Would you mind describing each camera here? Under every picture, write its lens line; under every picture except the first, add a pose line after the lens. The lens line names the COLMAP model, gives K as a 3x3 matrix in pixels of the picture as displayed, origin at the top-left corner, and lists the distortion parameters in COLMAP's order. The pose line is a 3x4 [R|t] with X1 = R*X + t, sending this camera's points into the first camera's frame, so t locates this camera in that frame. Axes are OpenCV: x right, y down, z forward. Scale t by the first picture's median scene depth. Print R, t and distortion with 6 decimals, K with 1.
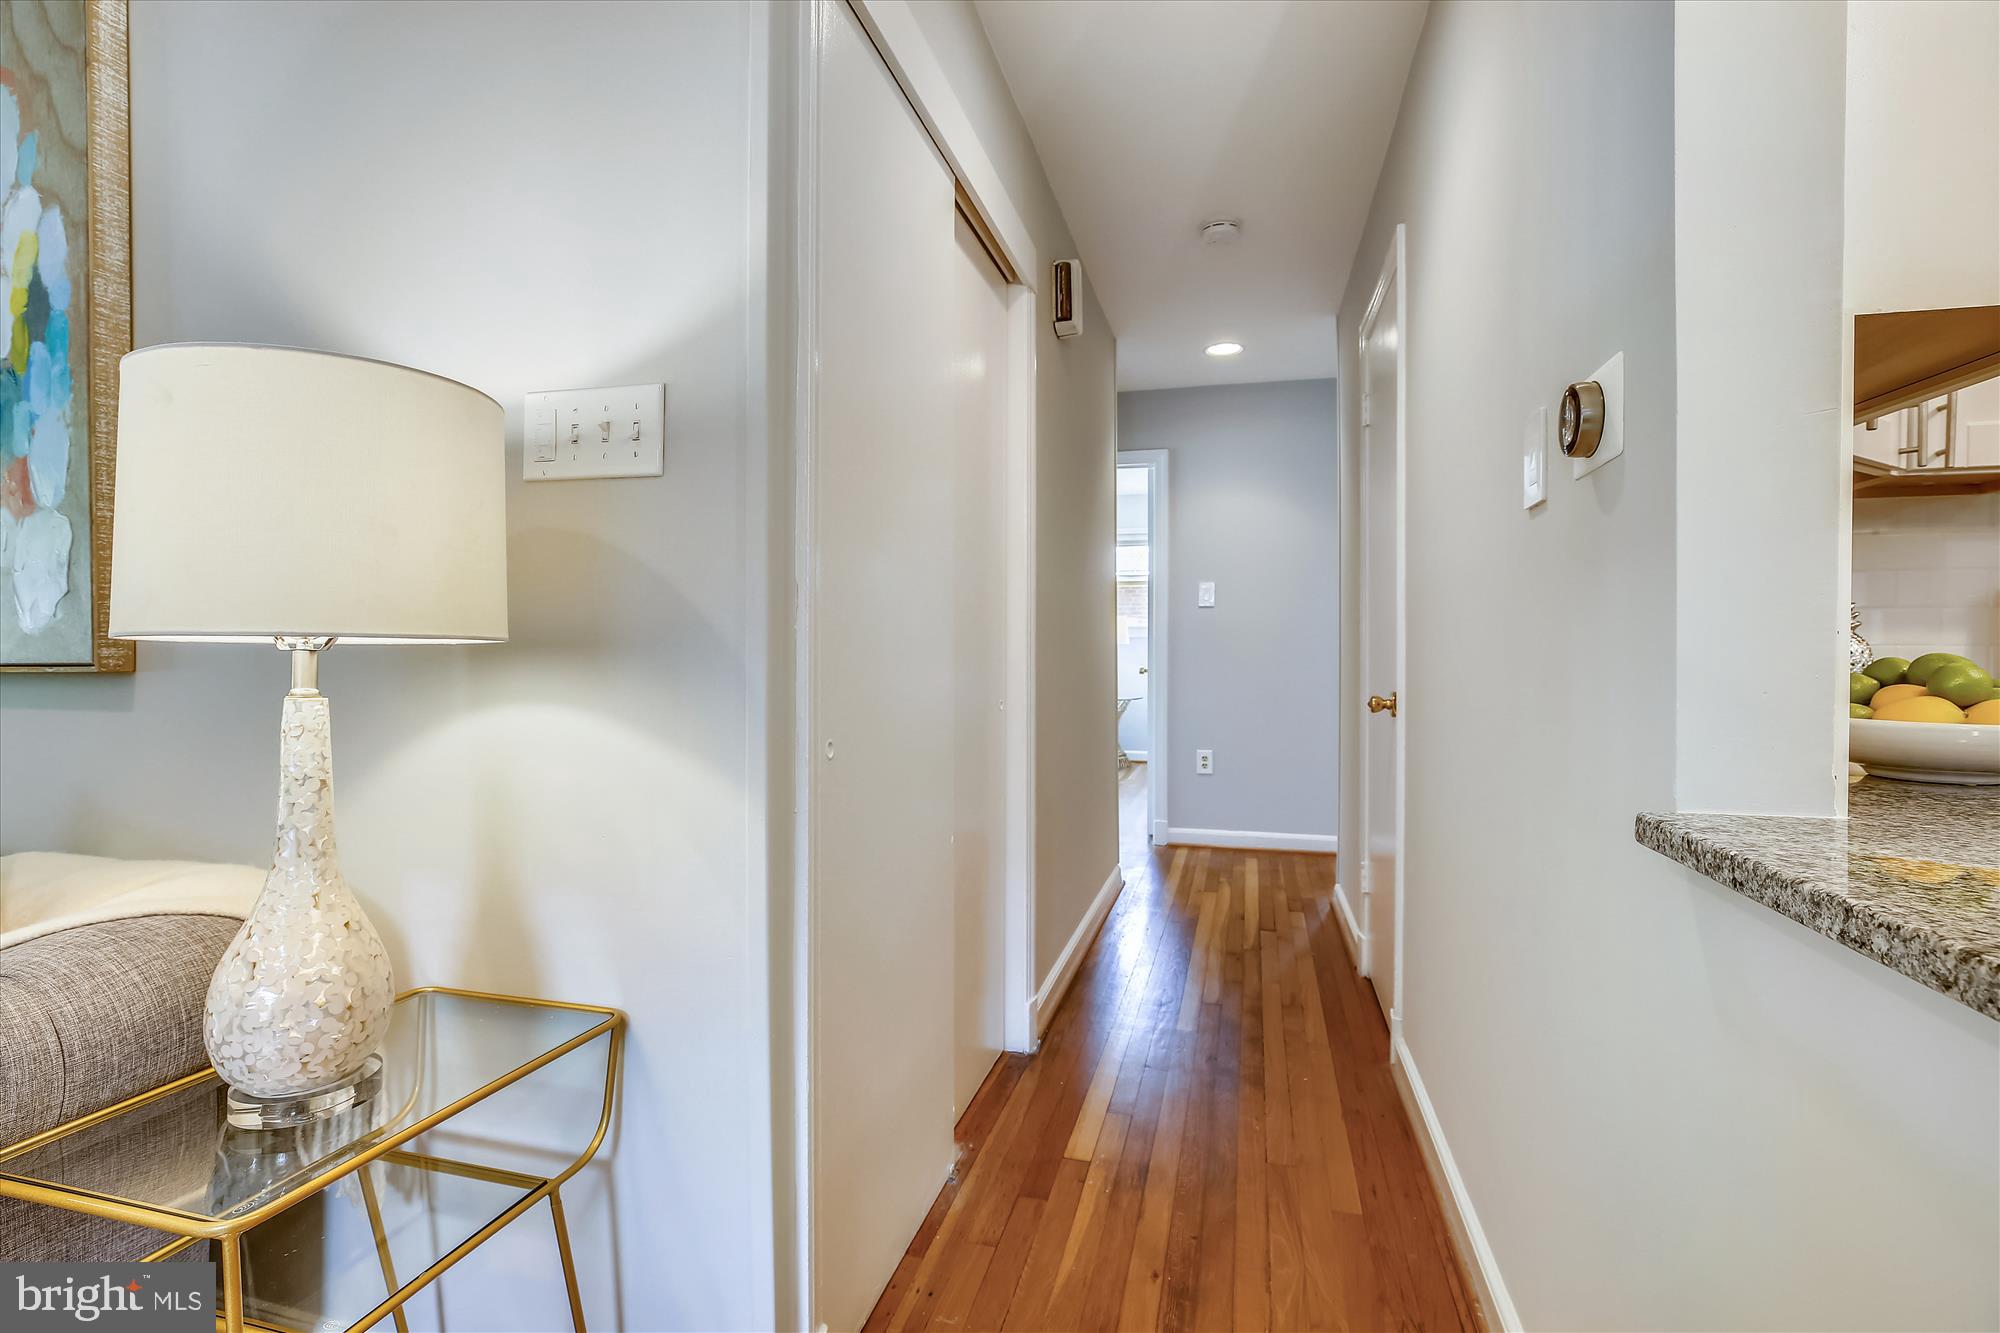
lens RADIAL K [[907.6, 0, 994.1], [0, 907.6, 656.4], [0, 0, 1]] dist [-0.043524, 0.014209]
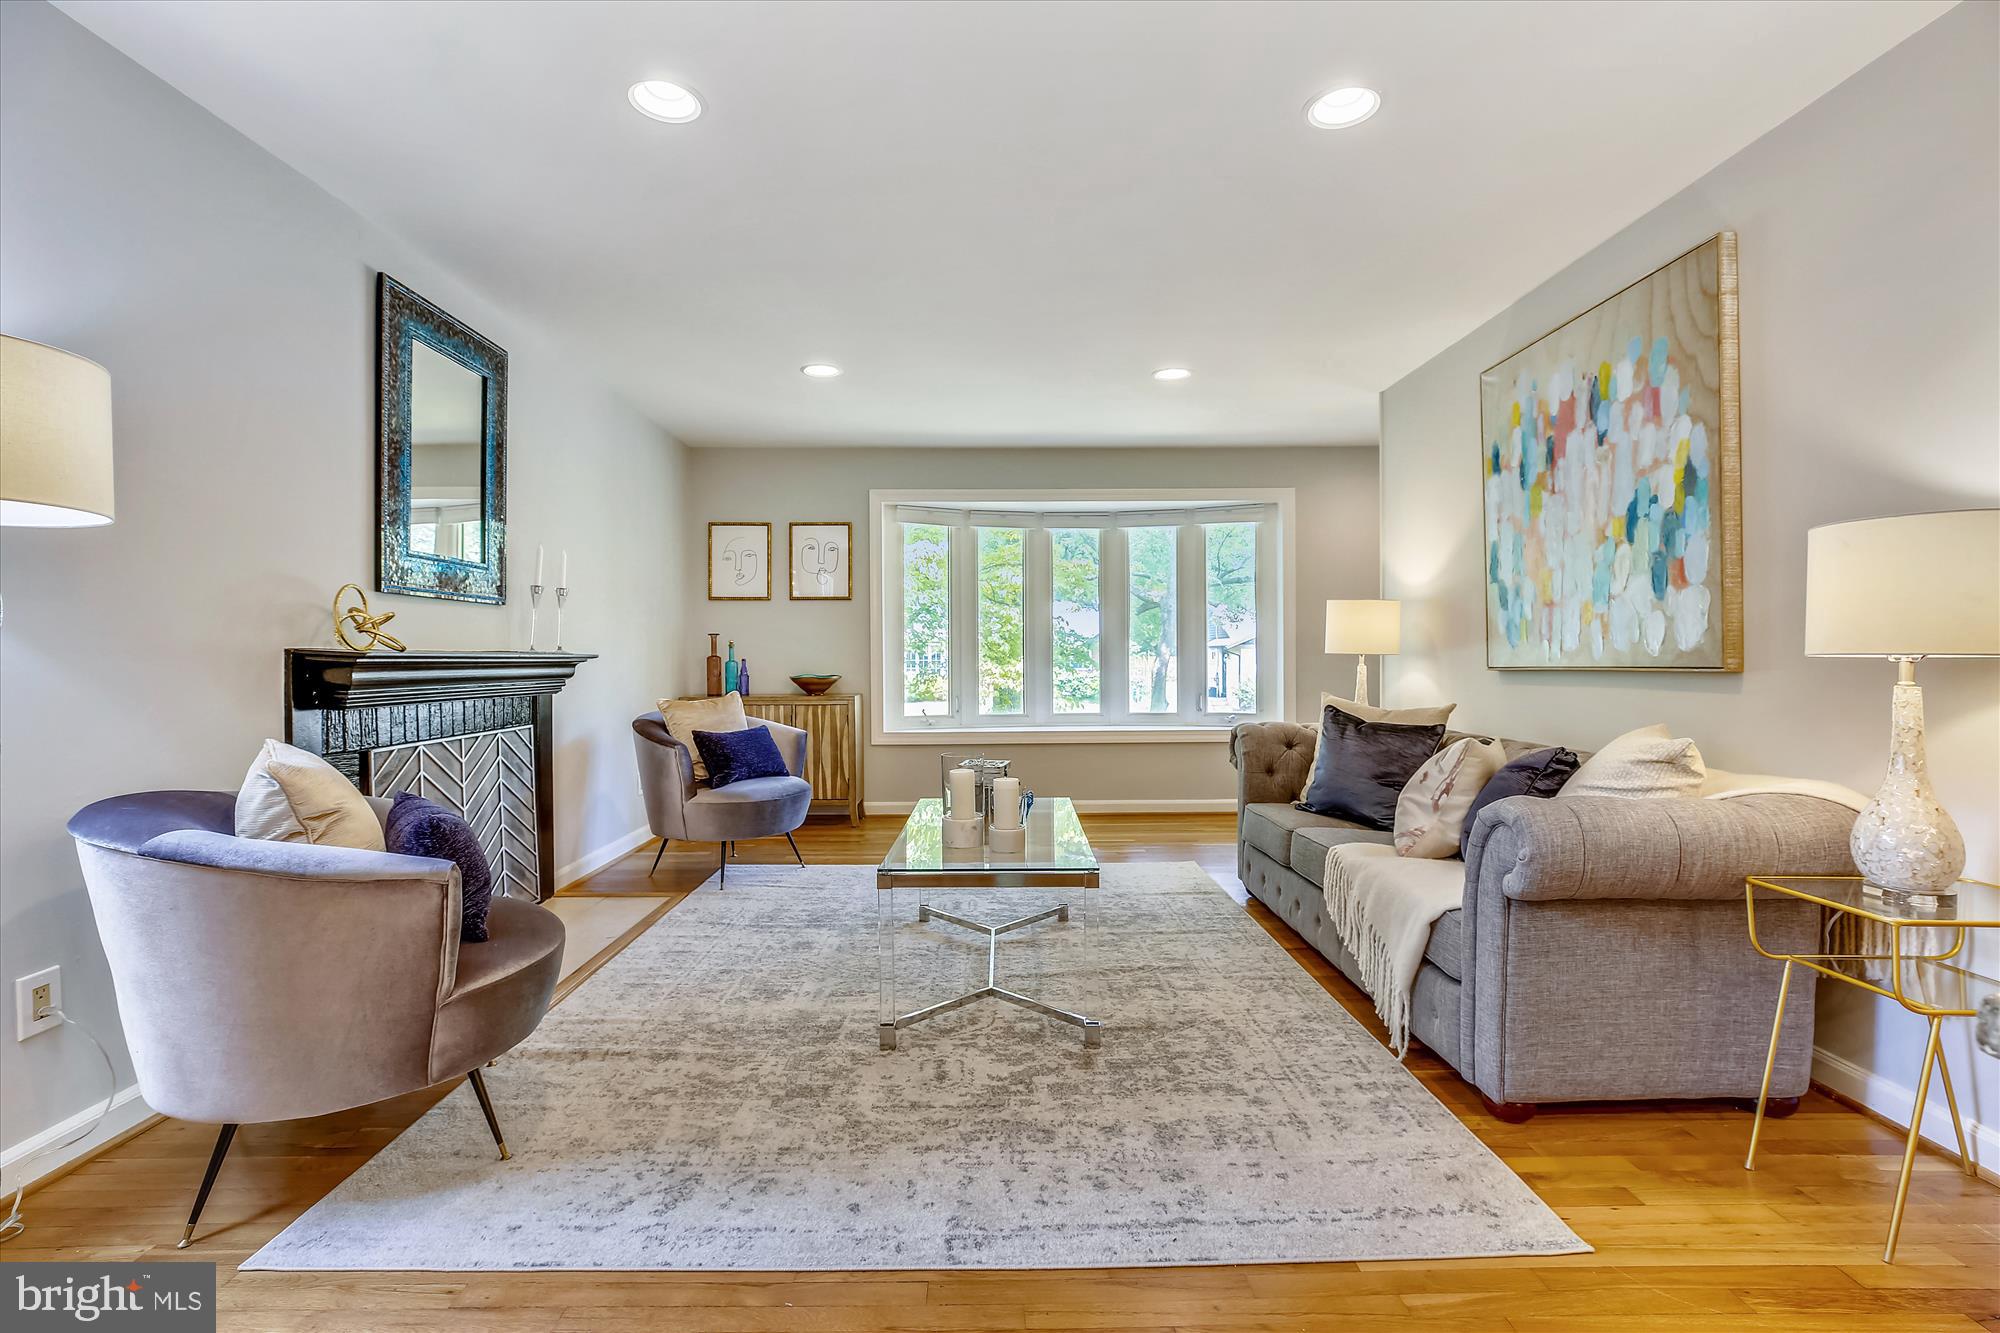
lens RADIAL K [[907.6, 0, 994.1], [0, 907.6, 656.4], [0, 0, 1]] dist [-0.043524, 0.014209]
pose [[0.259422, -0.001334, -0.965763, 0.366957], [-0.007876, 0.999963, -0.003497, 0.003440], [0.965732, 0.008514, 0.259401, -0.951768]]
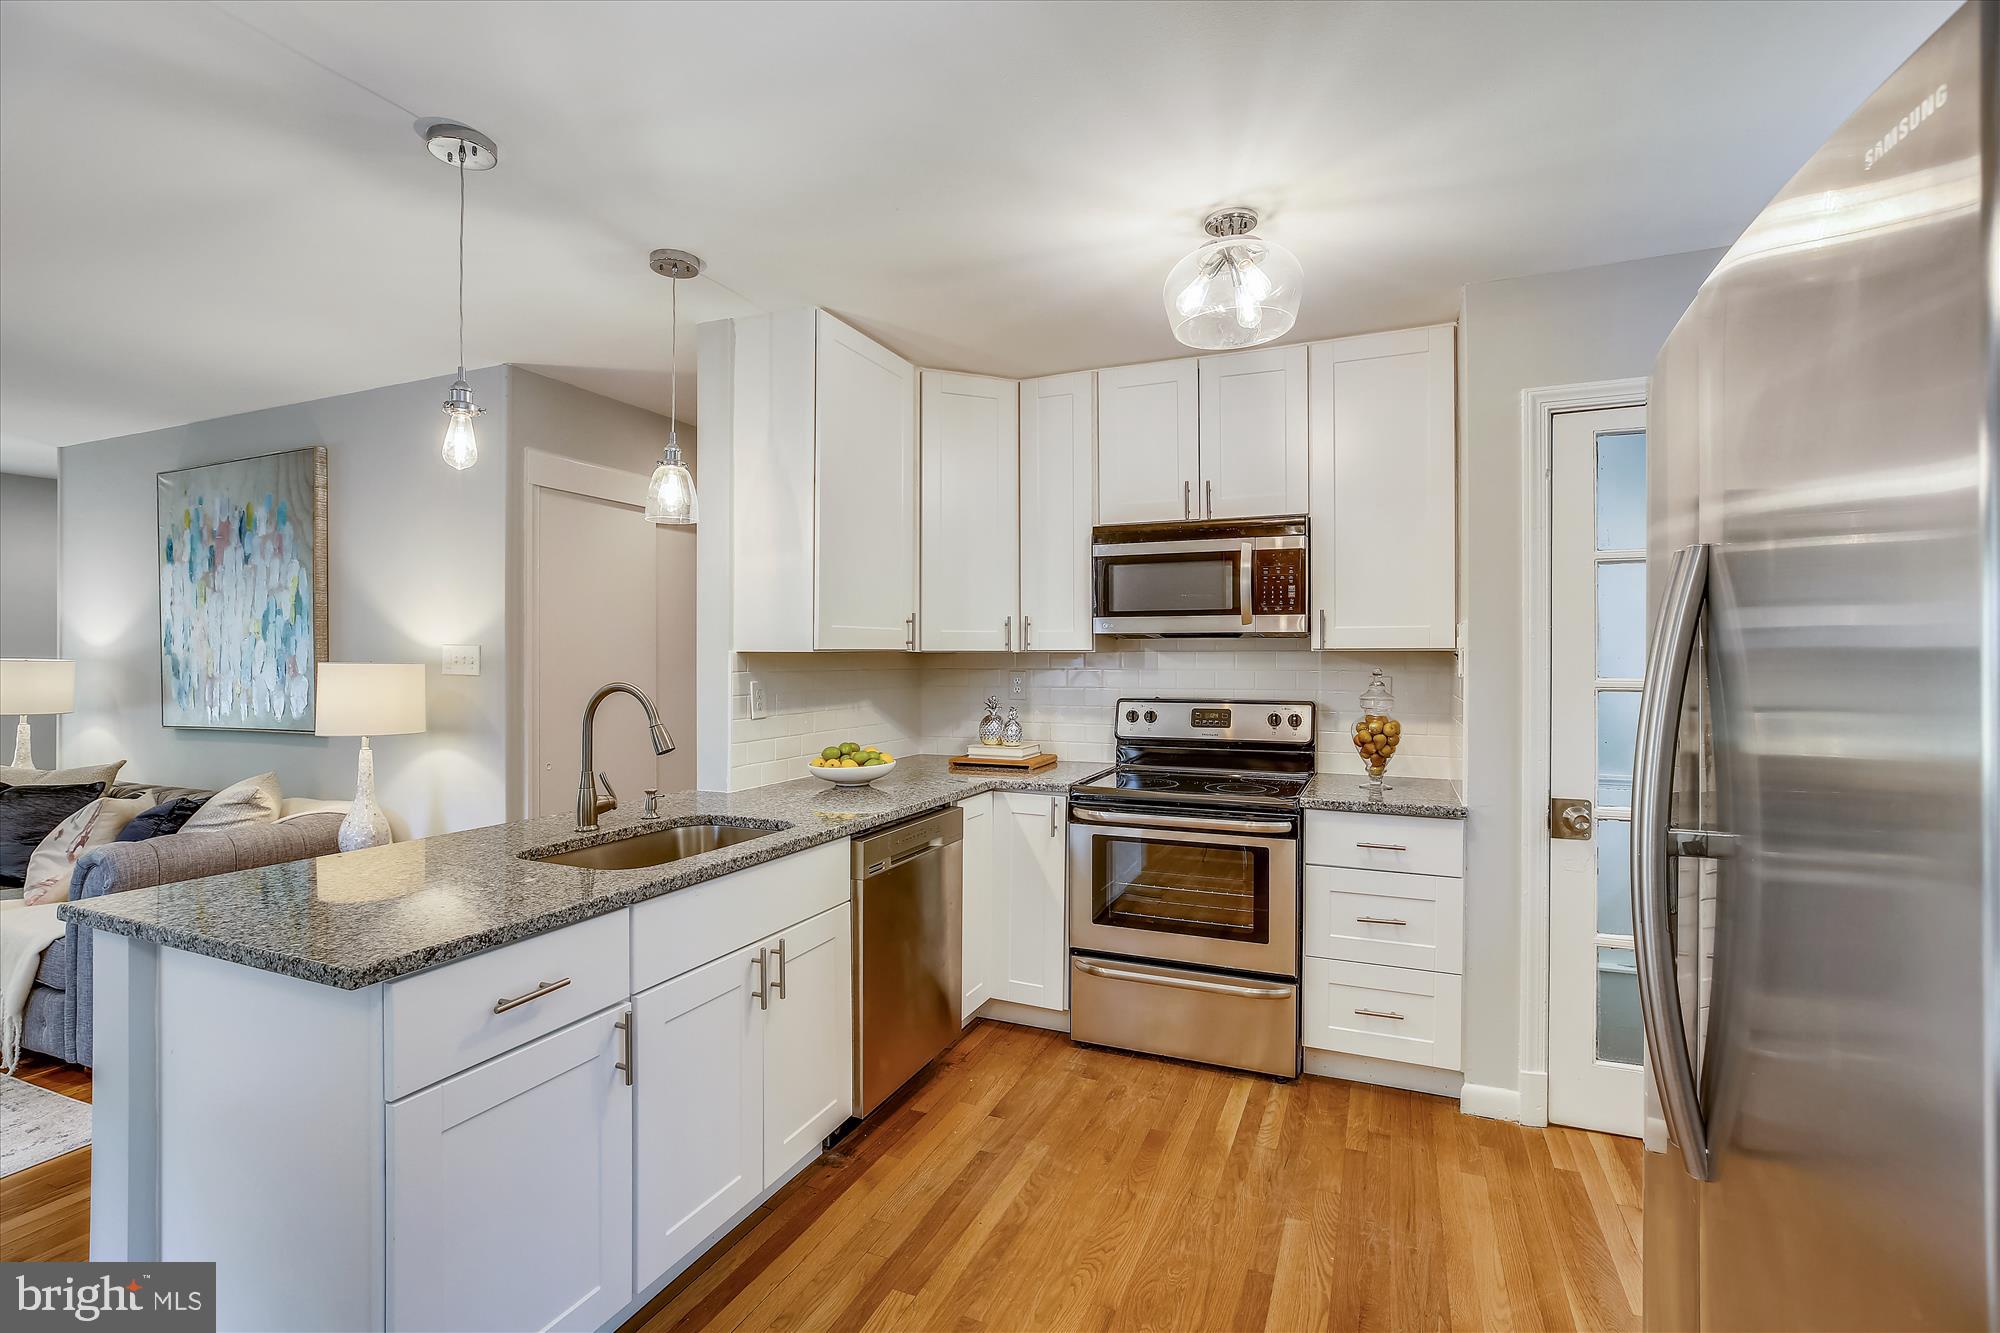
lens RADIAL K [[963.5, 0, 999.9], [0, 963.5, 651.0], [0, 0, 1]] dist [-0.001918, 0.013206]
pose [[0.980849, -0.001082, -0.194767, 1.721312], [-0.001524, 0.999911, -0.013234, -0.212262], [0.194764, 0.013278, 0.980760, -1.599822]]
